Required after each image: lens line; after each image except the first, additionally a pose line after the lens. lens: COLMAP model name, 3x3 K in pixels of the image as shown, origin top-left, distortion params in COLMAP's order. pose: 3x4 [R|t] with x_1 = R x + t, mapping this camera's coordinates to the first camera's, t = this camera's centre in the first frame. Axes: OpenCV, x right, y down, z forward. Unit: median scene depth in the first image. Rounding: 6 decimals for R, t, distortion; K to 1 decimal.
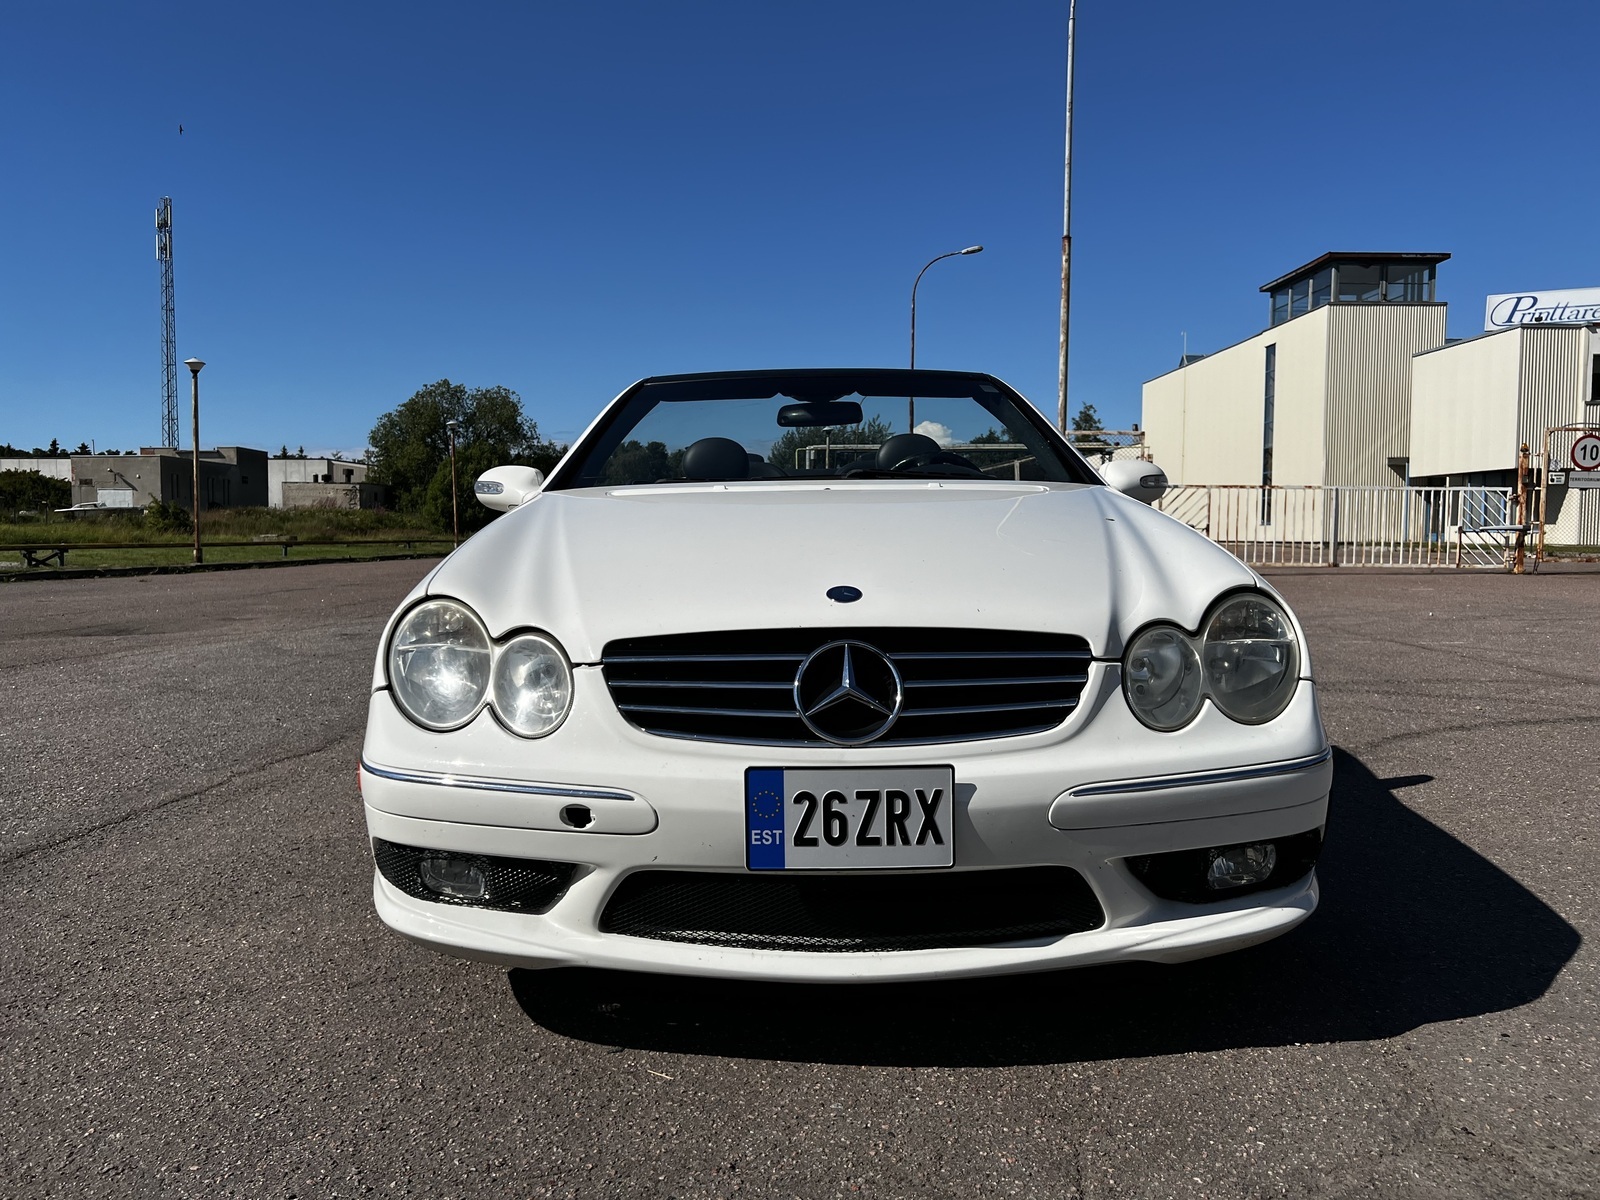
lens RADIAL K [[1190.0, 0, 802.9], [0, 1190.0, 611.8], [0, 0, 1]] dist [0.047715, -0.043212]
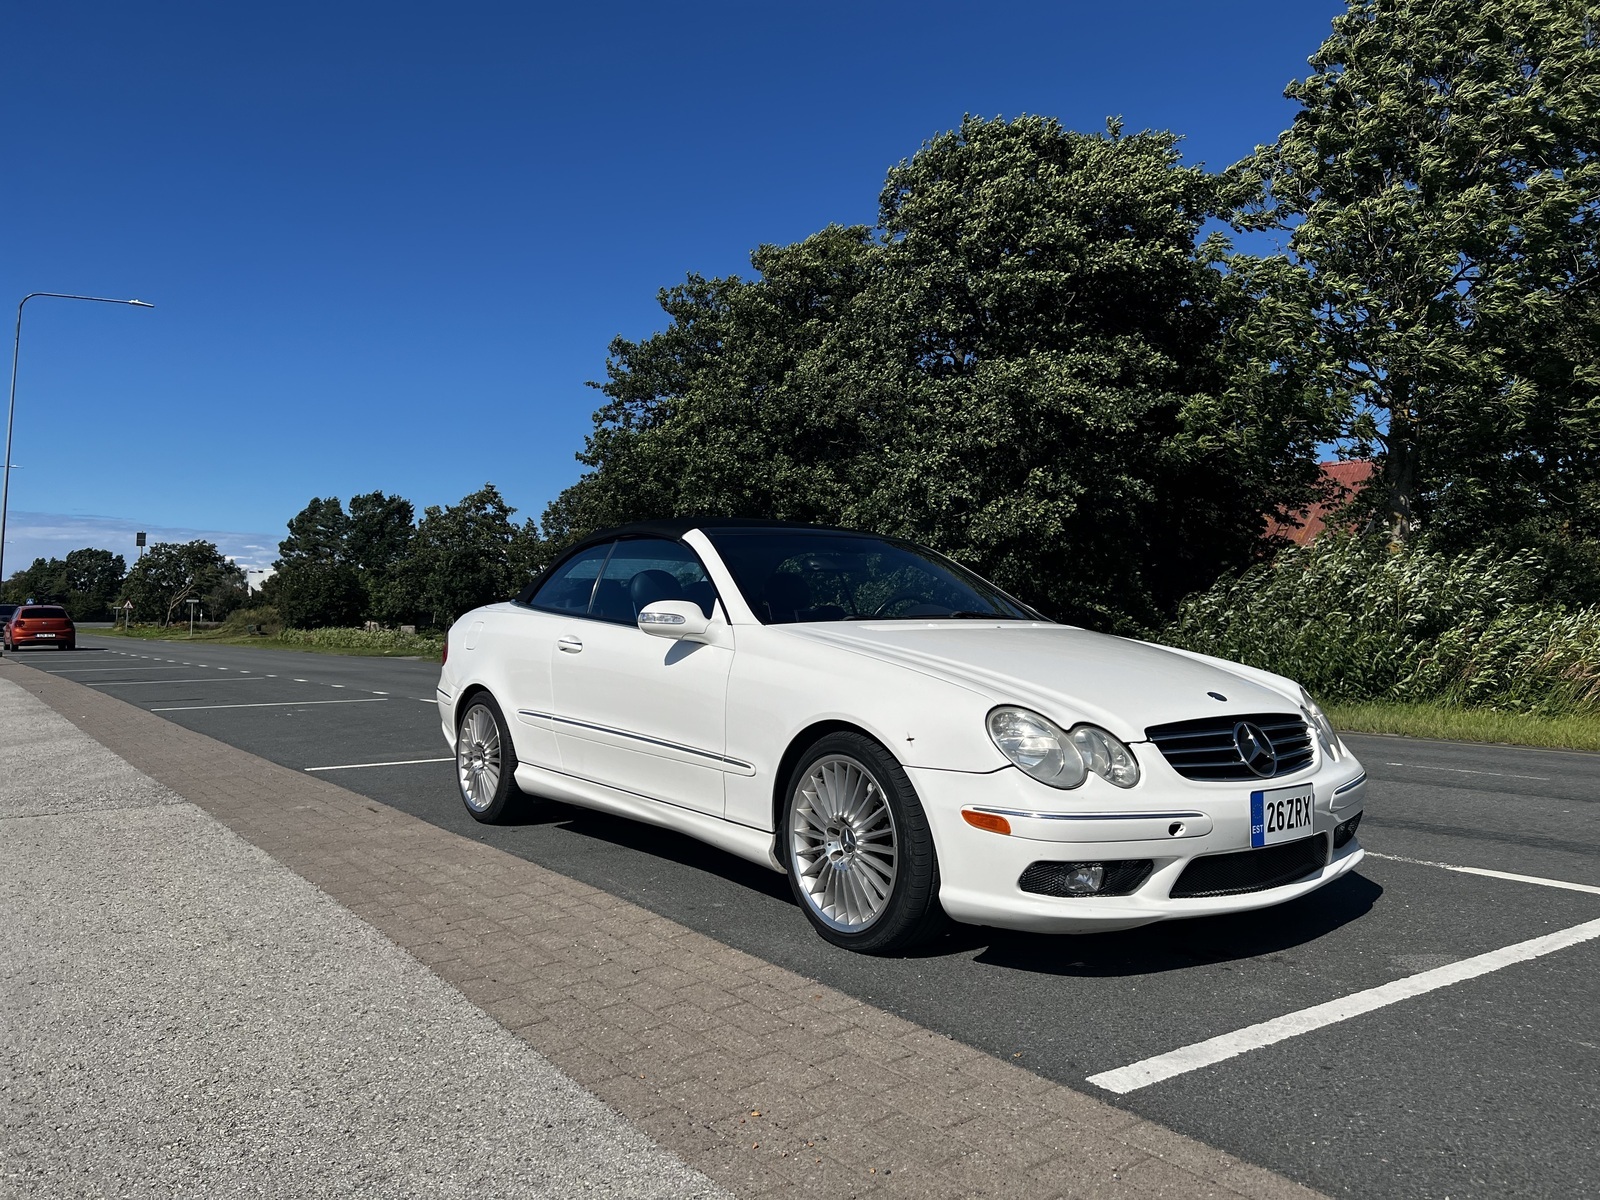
lens RADIAL K [[1190.5, 0, 796.8], [0, 1190.5, 620.9], [0, 0, 1]] dist [0.054127, -0.053523]
pose [[0.803139, 0.010103, 0.595706, -1.696305], [0.033985, 0.997451, -0.062735, -0.040472], [-0.594821, 0.070630, 0.800749, -0.089488]]
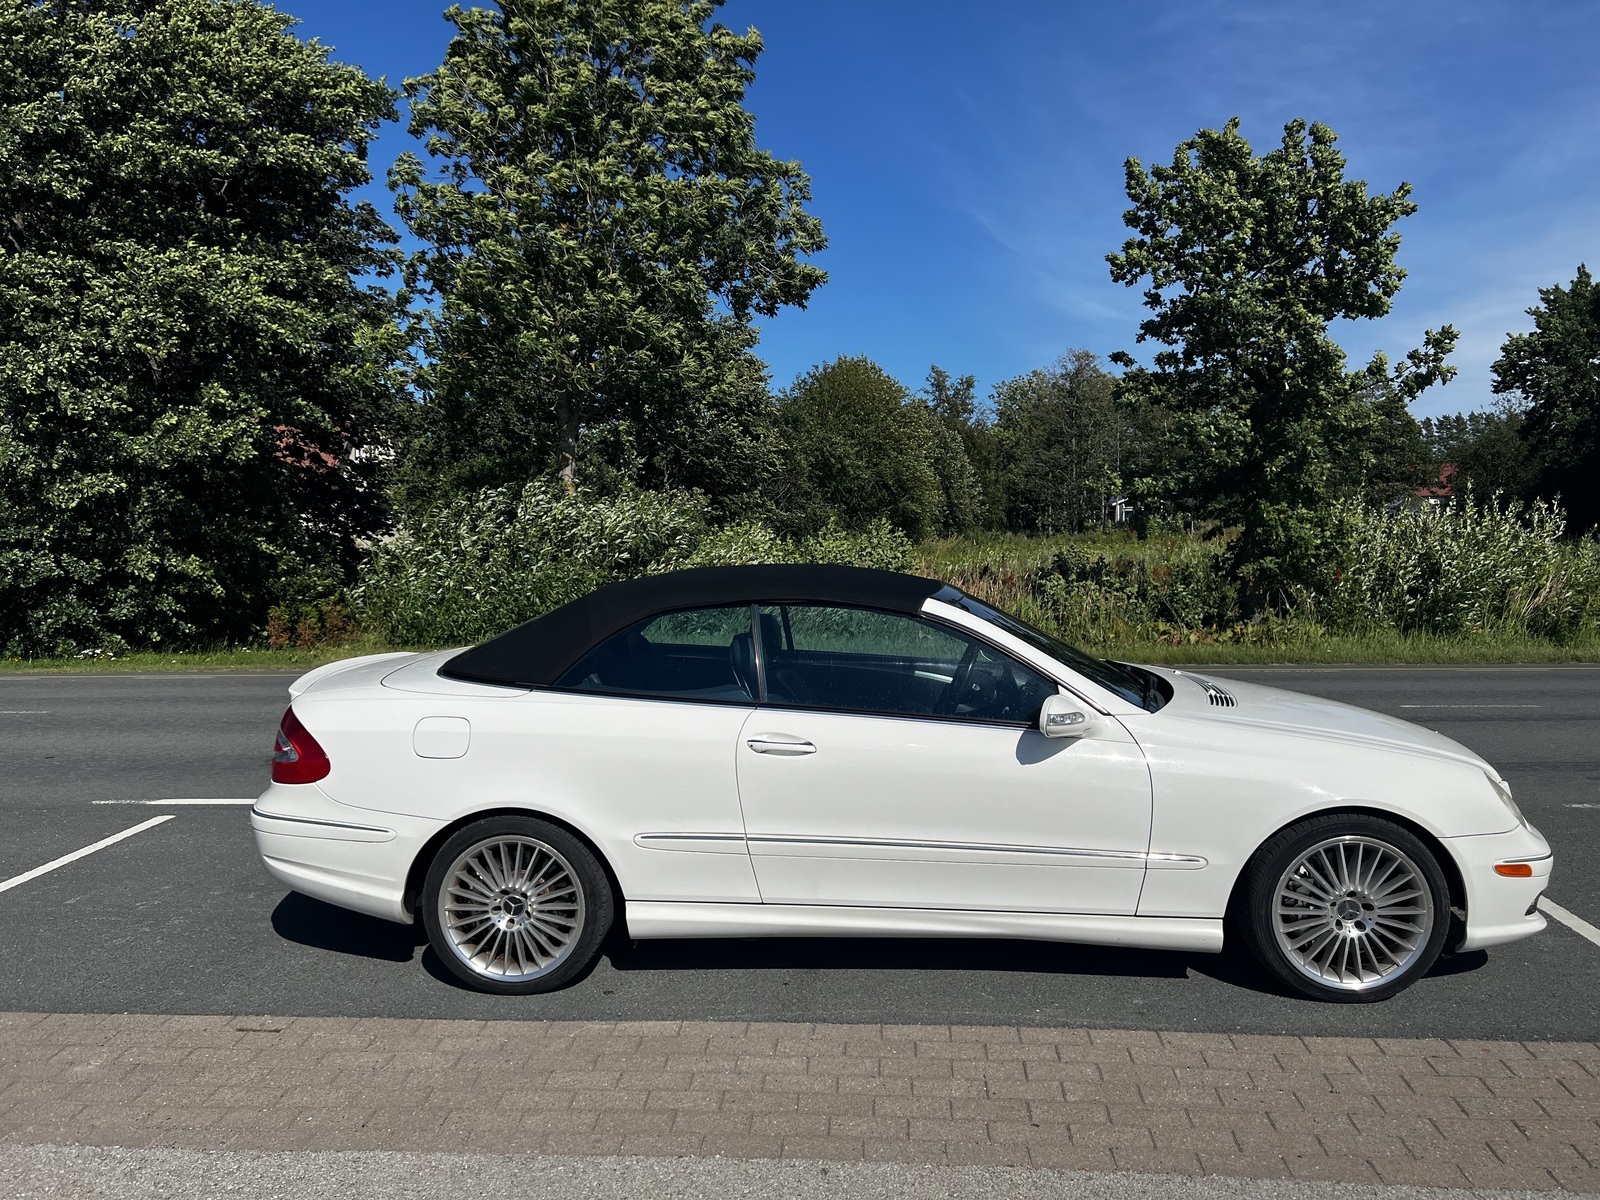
lens RADIAL K [[1190.5, 0, 796.8], [0, 1190.5, 620.9], [0, 0, 1]] dist [0.054127, -0.053523]
pose [[0.069910, -0.084484, 0.993969, -2.700732], [0.086968, 0.993130, 0.078295, -0.597655], [-0.993755, 0.080970, 0.076777, 2.294439]]
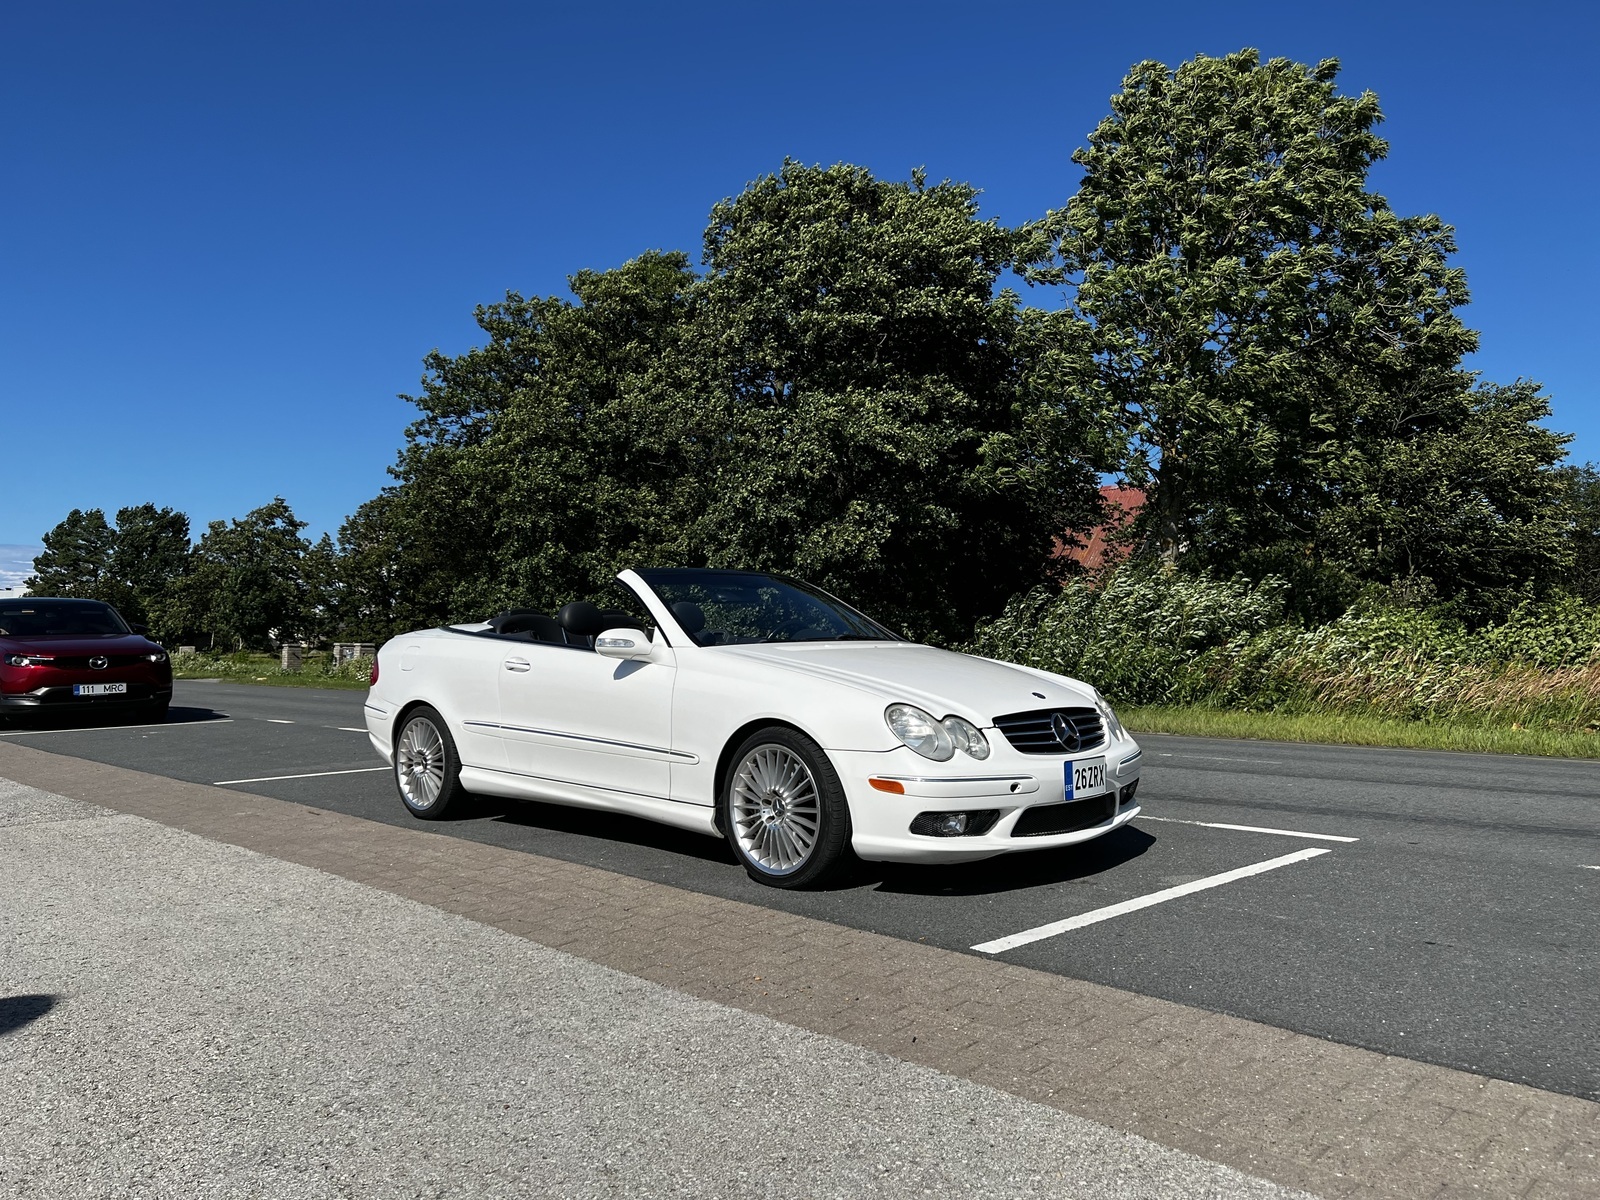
lens RADIAL K [[1189.9, 0, 800.6], [0, 1189.9, 606.6], [0, 0, 1]] dist [0.205398, -0.407679]
pose [[0.694436, 0.022019, 0.719218, -2.345116], [0.052153, 0.995363, -0.080830, -0.025733], [-0.717662, 0.093641, 0.690067, -0.450563]]
